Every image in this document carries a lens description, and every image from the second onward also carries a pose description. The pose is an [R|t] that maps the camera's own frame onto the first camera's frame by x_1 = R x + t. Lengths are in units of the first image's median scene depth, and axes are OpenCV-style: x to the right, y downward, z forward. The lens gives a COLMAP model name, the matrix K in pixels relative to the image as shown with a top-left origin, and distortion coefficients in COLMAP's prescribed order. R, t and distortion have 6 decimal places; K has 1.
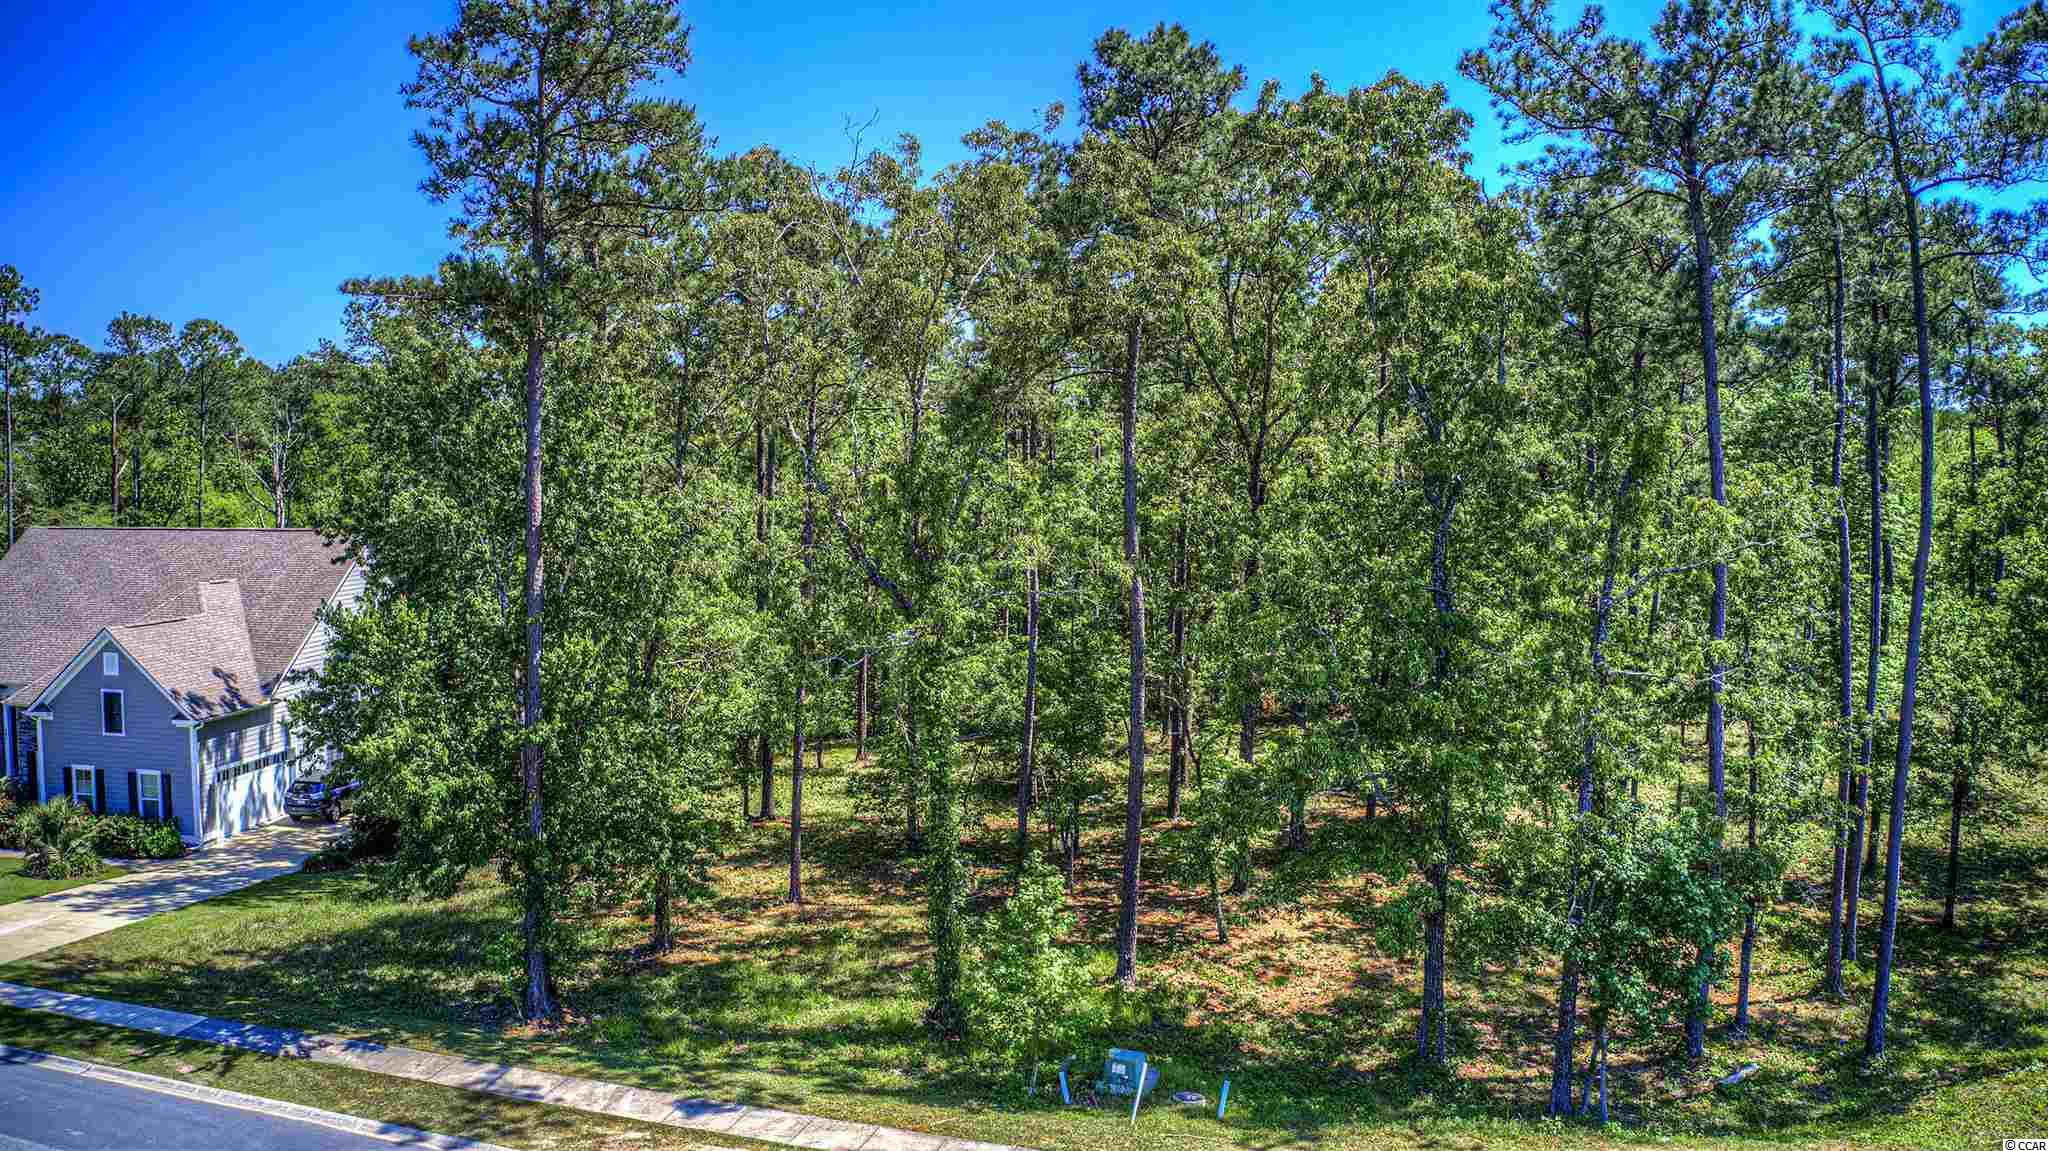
lens RADIAL K [[1599.4, 0, 1018.3], [0, 1599.4, 577.0], [0, 0, 1]] dist [-0.204789, 0.023780]
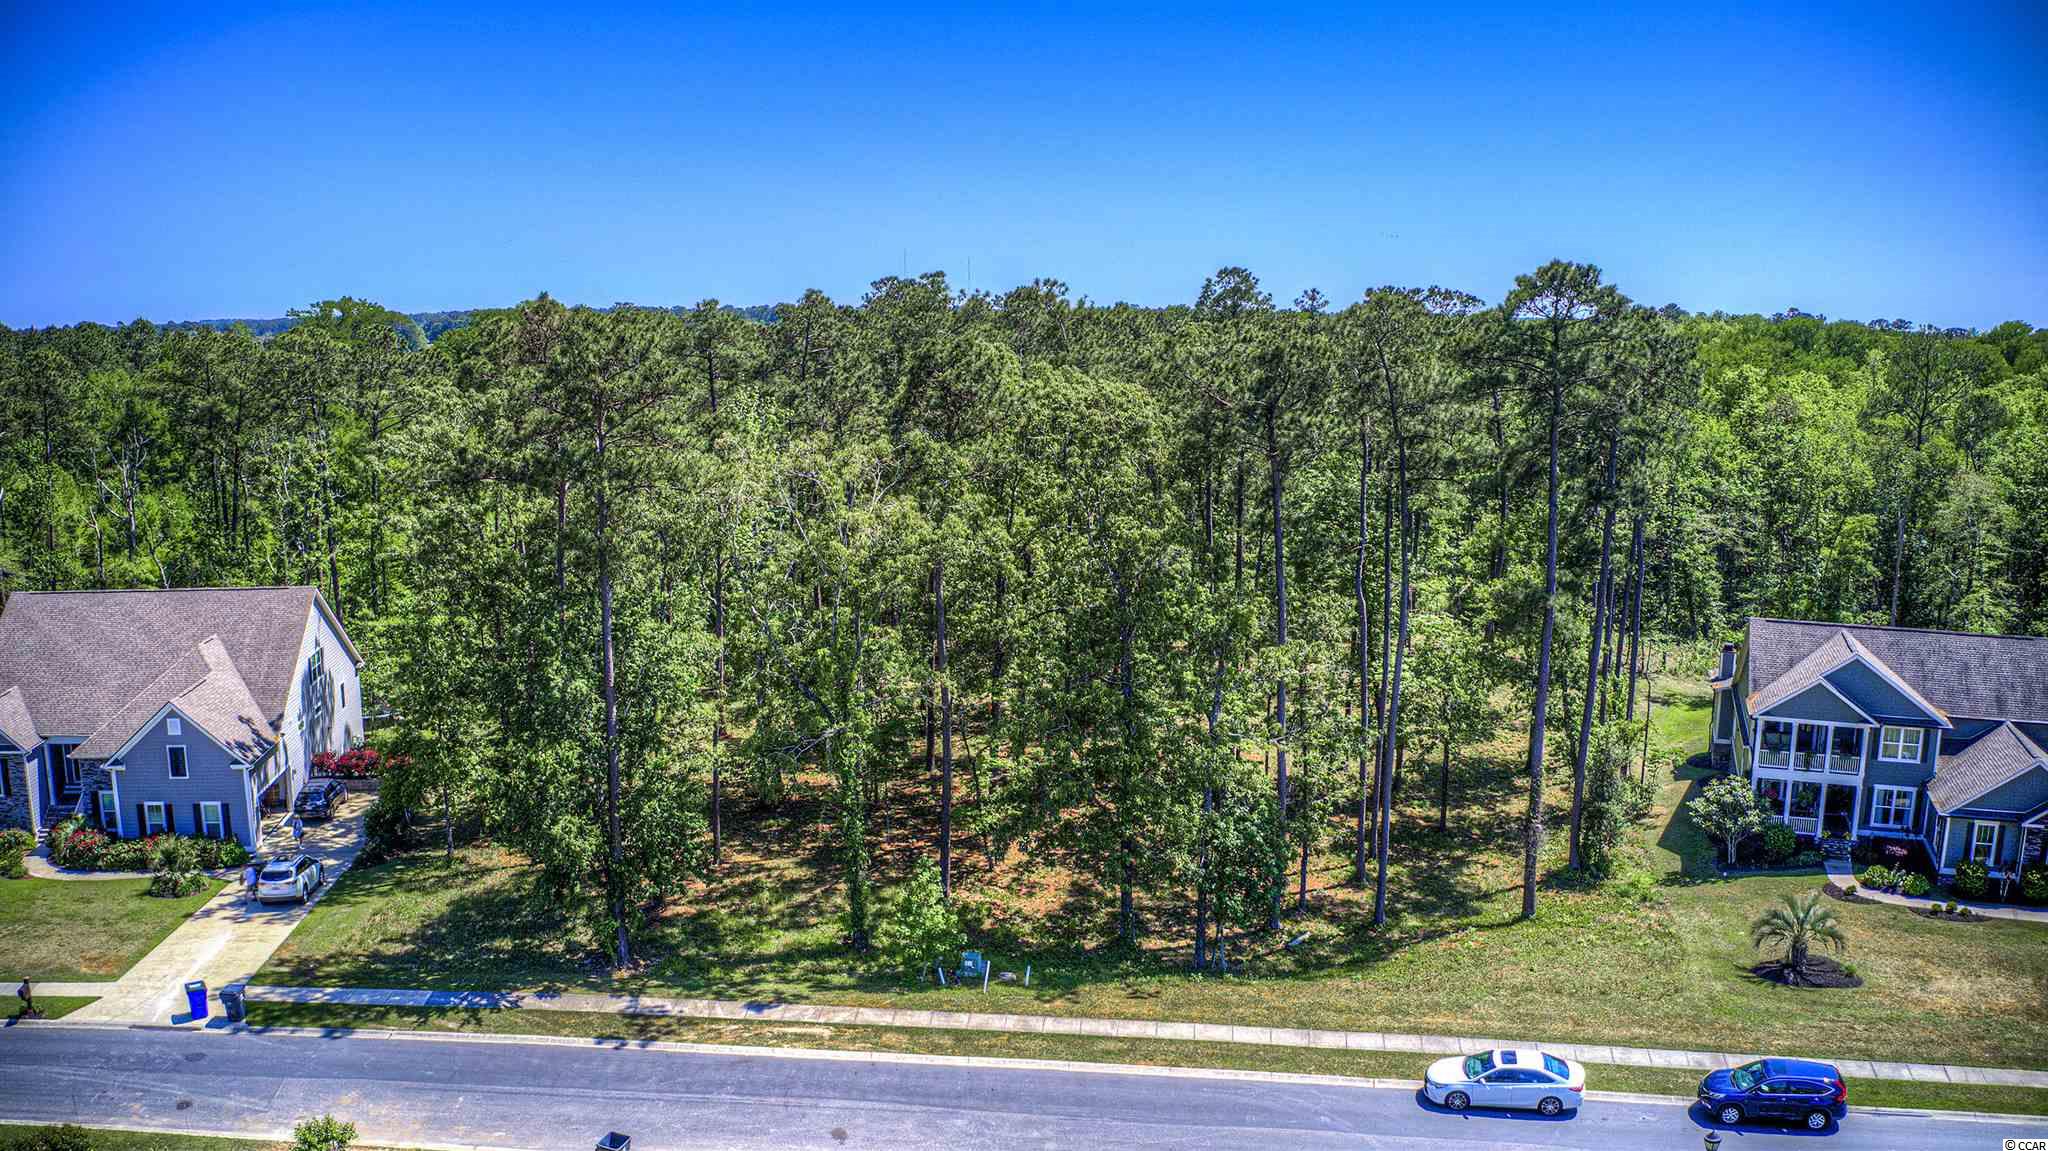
lens RADIAL K [[1599.4, 0, 1022.5], [0, 1599.4, 581.2], [0, 0, 1]] dist [-0.204789, 0.023780]
pose [[0.971482, -0.043117, 0.233161, -0.242207], [0.017316, 0.993603, 0.111591, -0.287943], [-0.236481, -0.104371, 0.966014, -0.652618]]
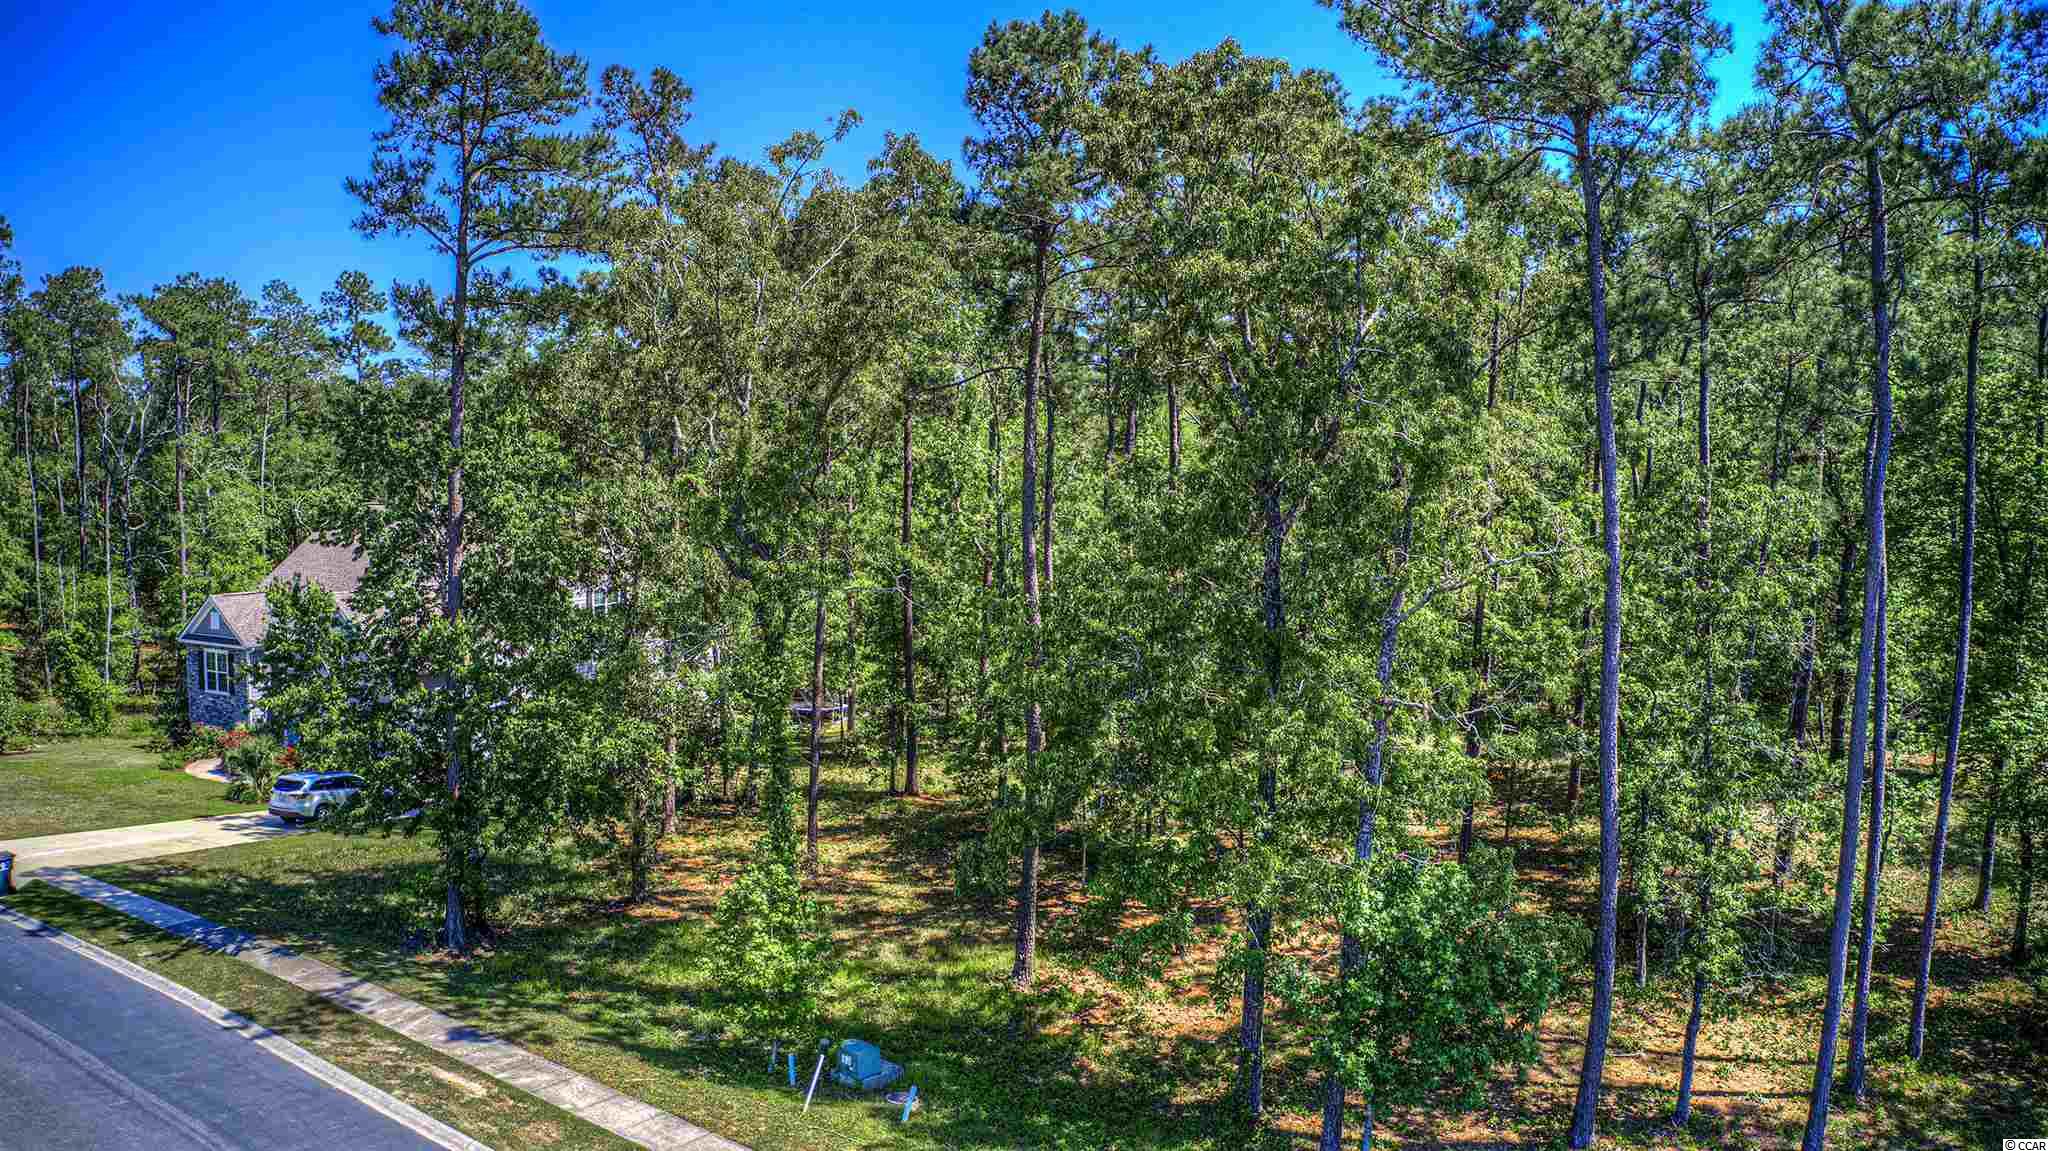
lens RADIAL K [[1599.4, 0, 1018.1], [0, 1599.4, 571.1], [0, 0, 1]] dist [-0.204789, 0.023780]
pose [[0.938165, 0.026474, -0.345176, 0.425171], [-0.022686, 0.999630, 0.015011, -0.018245], [0.345445, -0.006252, 0.938418, 0.069860]]
